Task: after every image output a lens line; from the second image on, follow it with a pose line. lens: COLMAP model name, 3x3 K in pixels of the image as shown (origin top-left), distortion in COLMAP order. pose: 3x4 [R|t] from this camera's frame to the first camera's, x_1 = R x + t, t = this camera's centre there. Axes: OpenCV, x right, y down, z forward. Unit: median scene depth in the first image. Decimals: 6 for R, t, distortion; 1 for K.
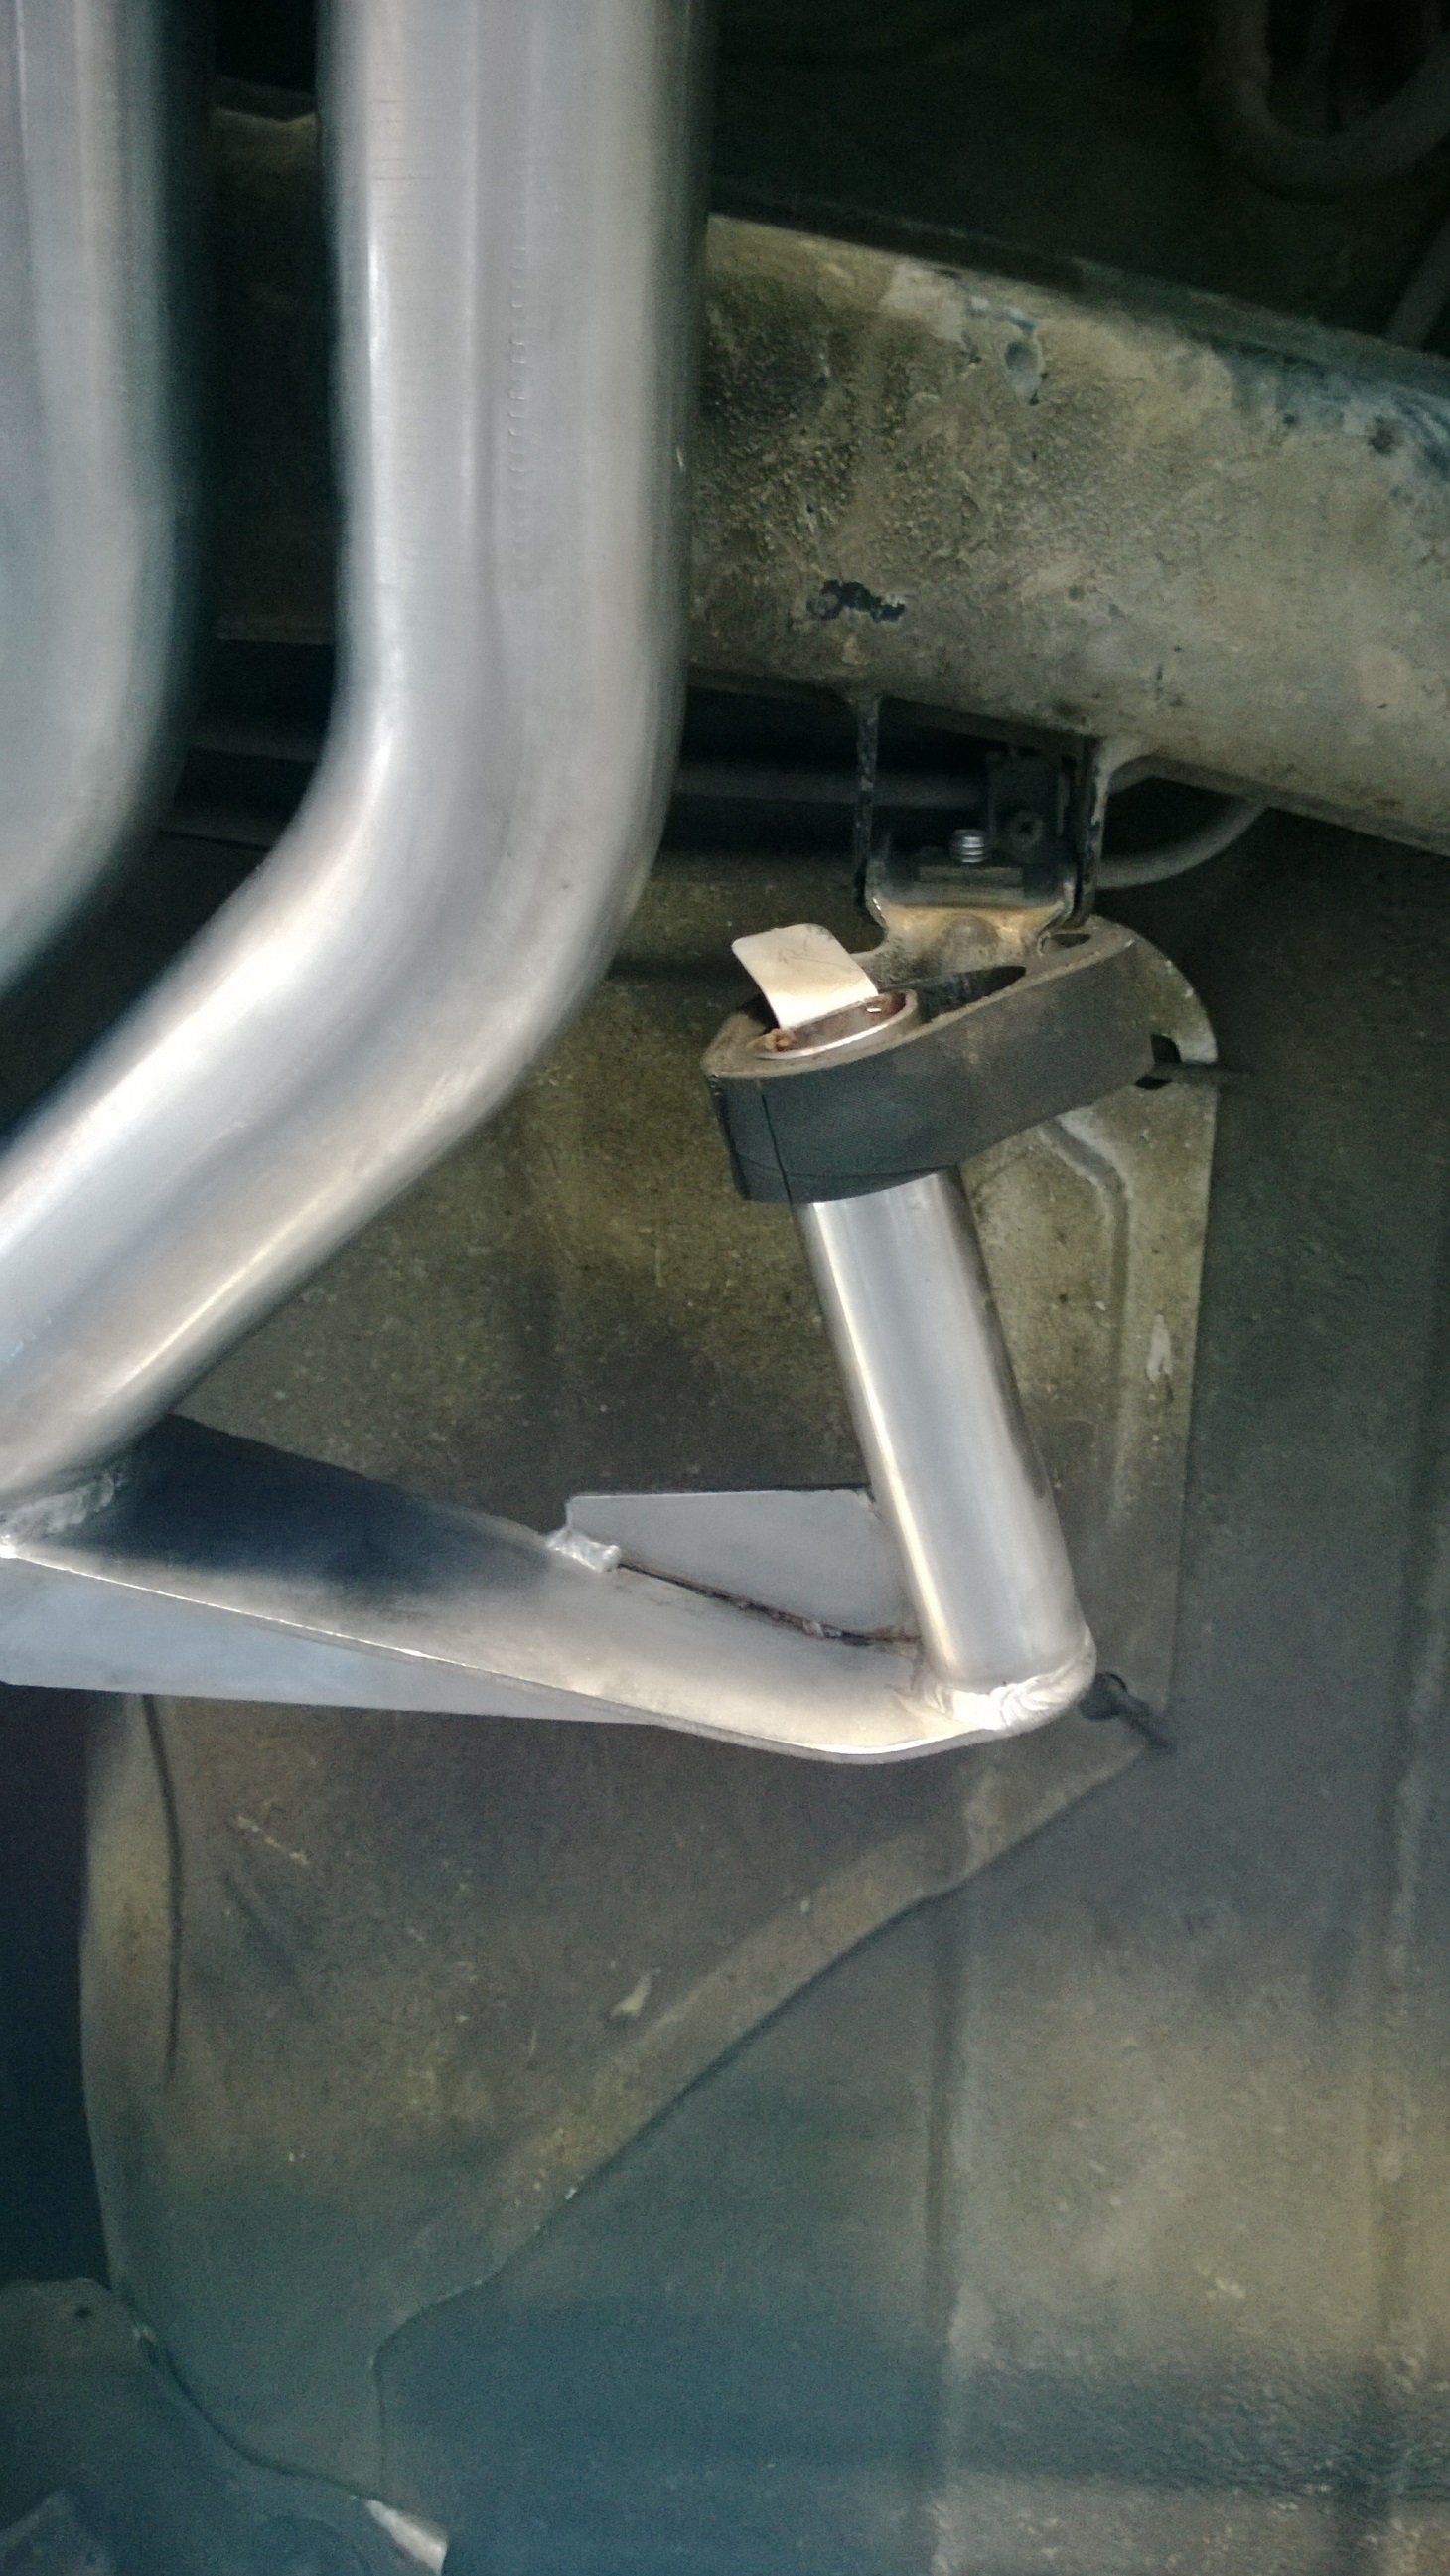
lens RADIAL K [[1955.7, 0, 719.0], [0, 1955.7, 1305.2], [0, 0, 1]] dist [0.006354, -0.094555]
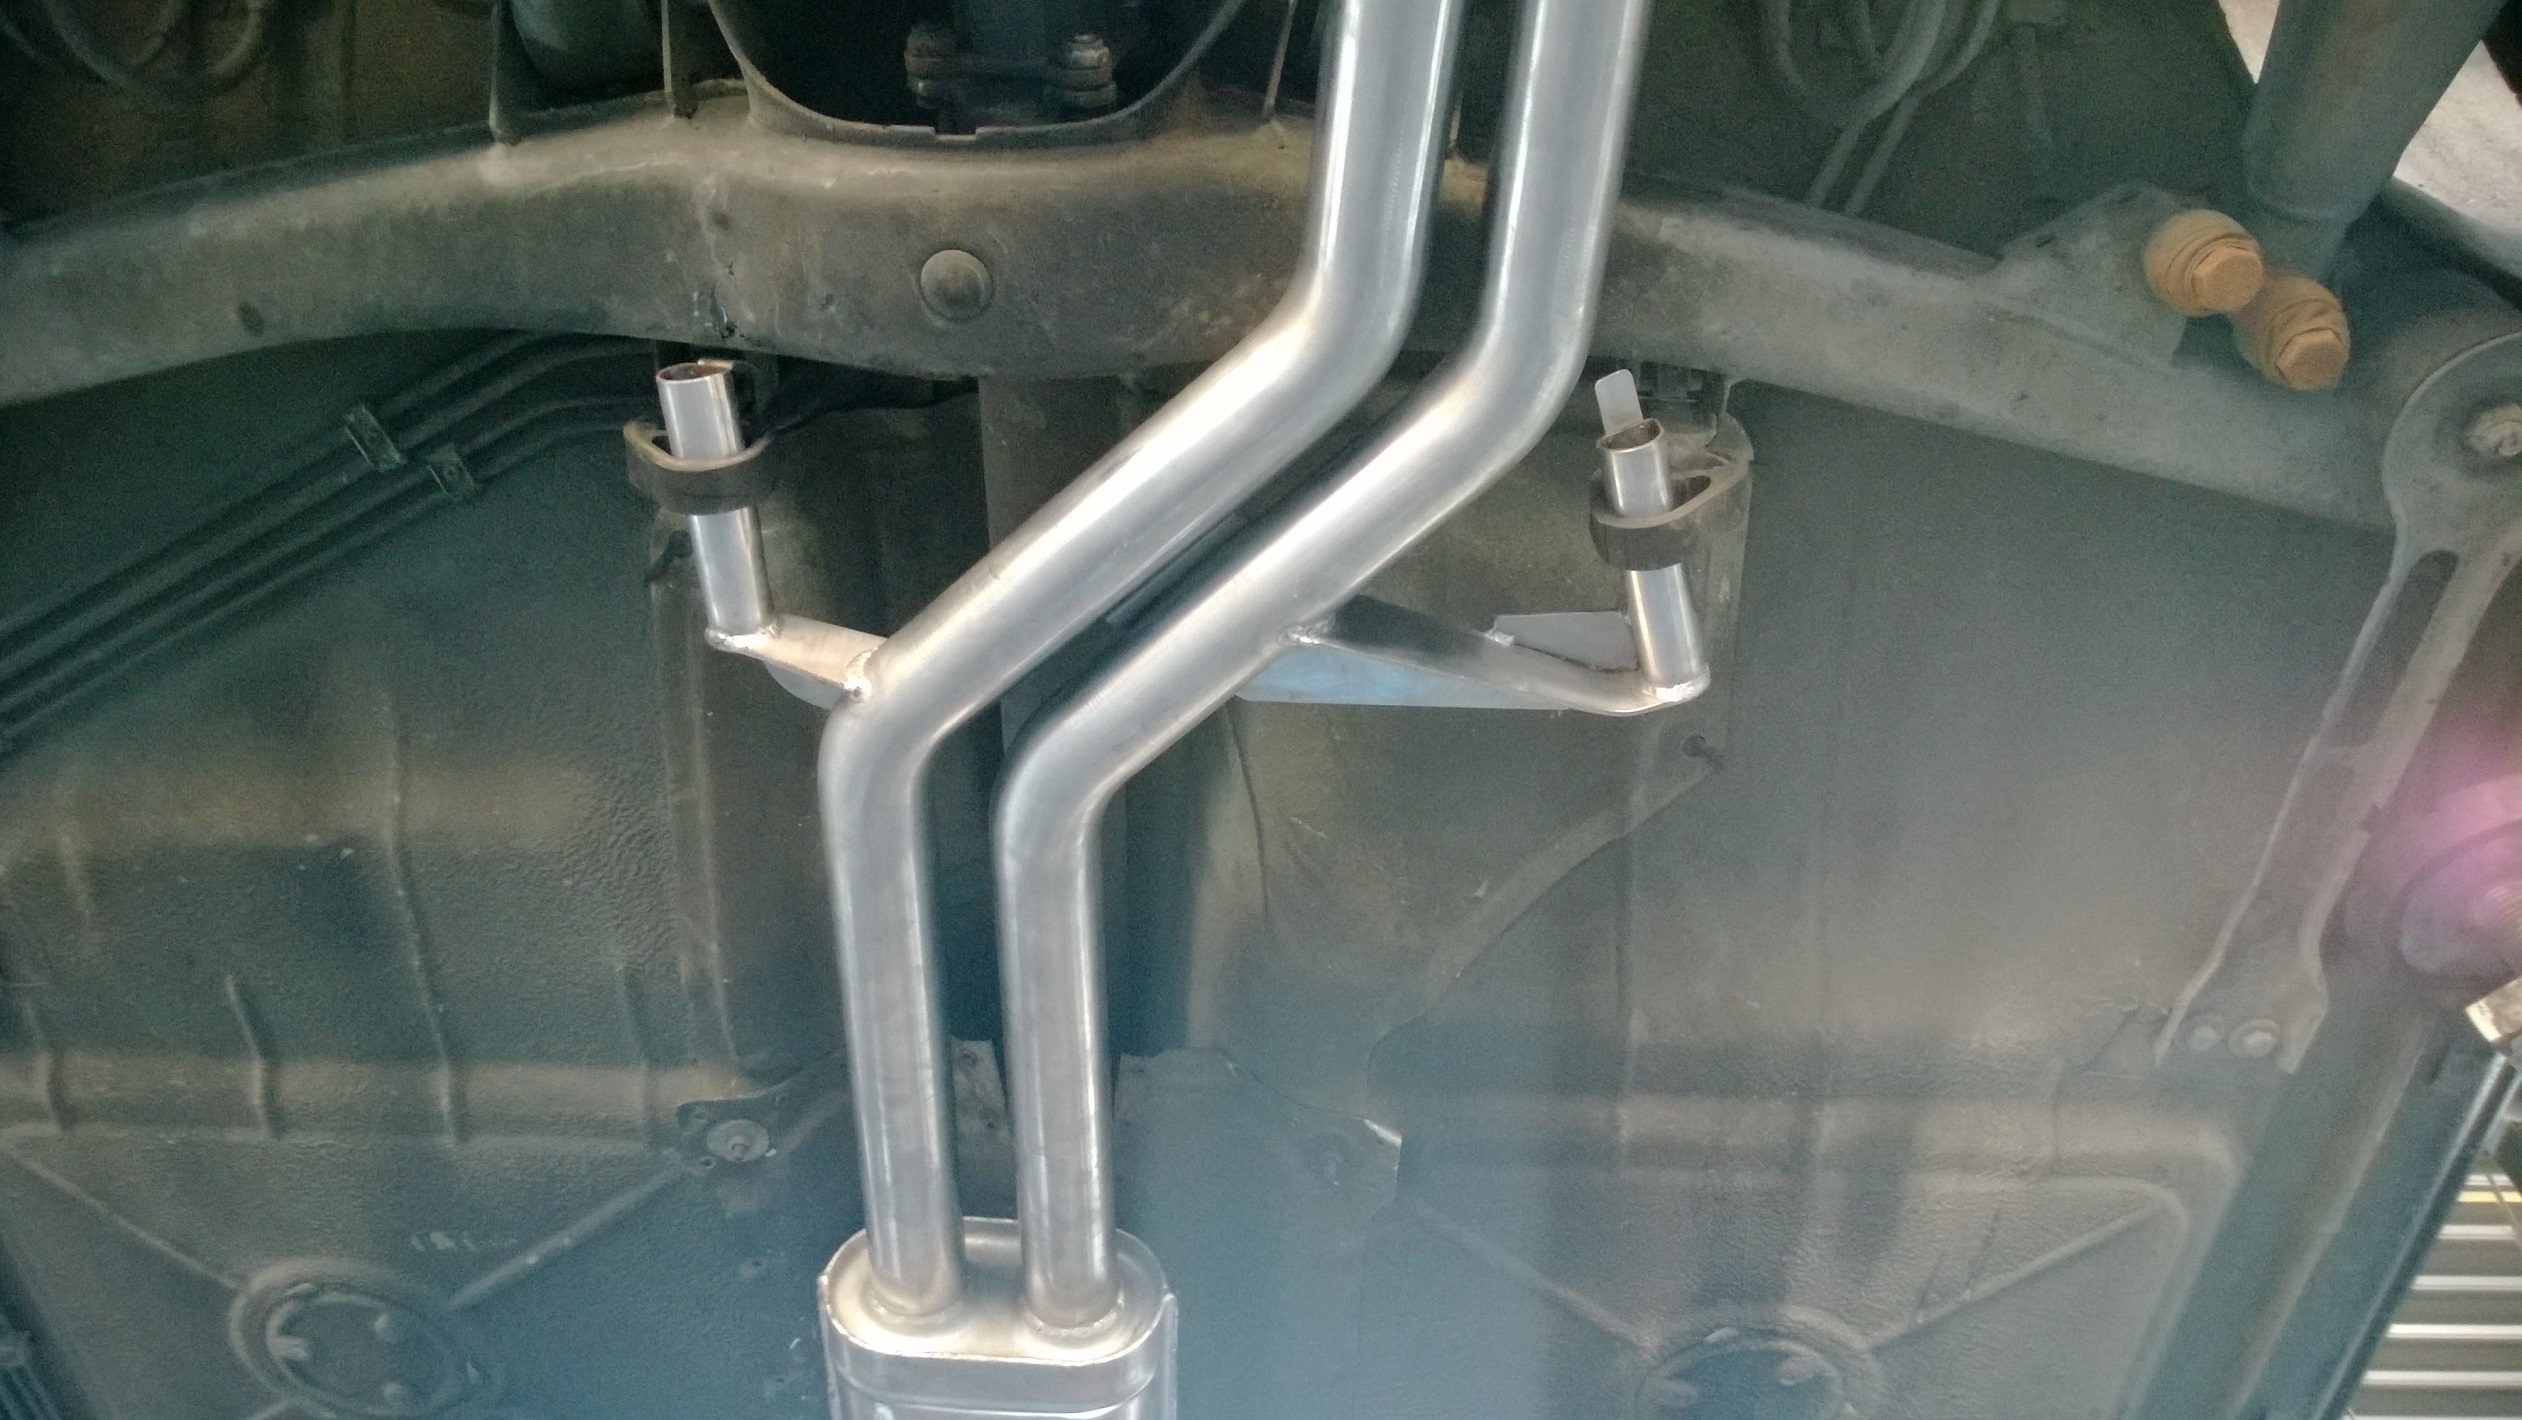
lens RADIAL K [[1871.4, 0, 1222.3], [0, 1871.4, 702.7], [0, 0, 1]] dist [0.001553, -0.079343]
pose [[0.998845, -0.036789, 0.030897, -0.408100], [0.031518, 0.987174, 0.156507, -0.198098], [-0.036258, -0.155353, 0.987193, -1.072123]]
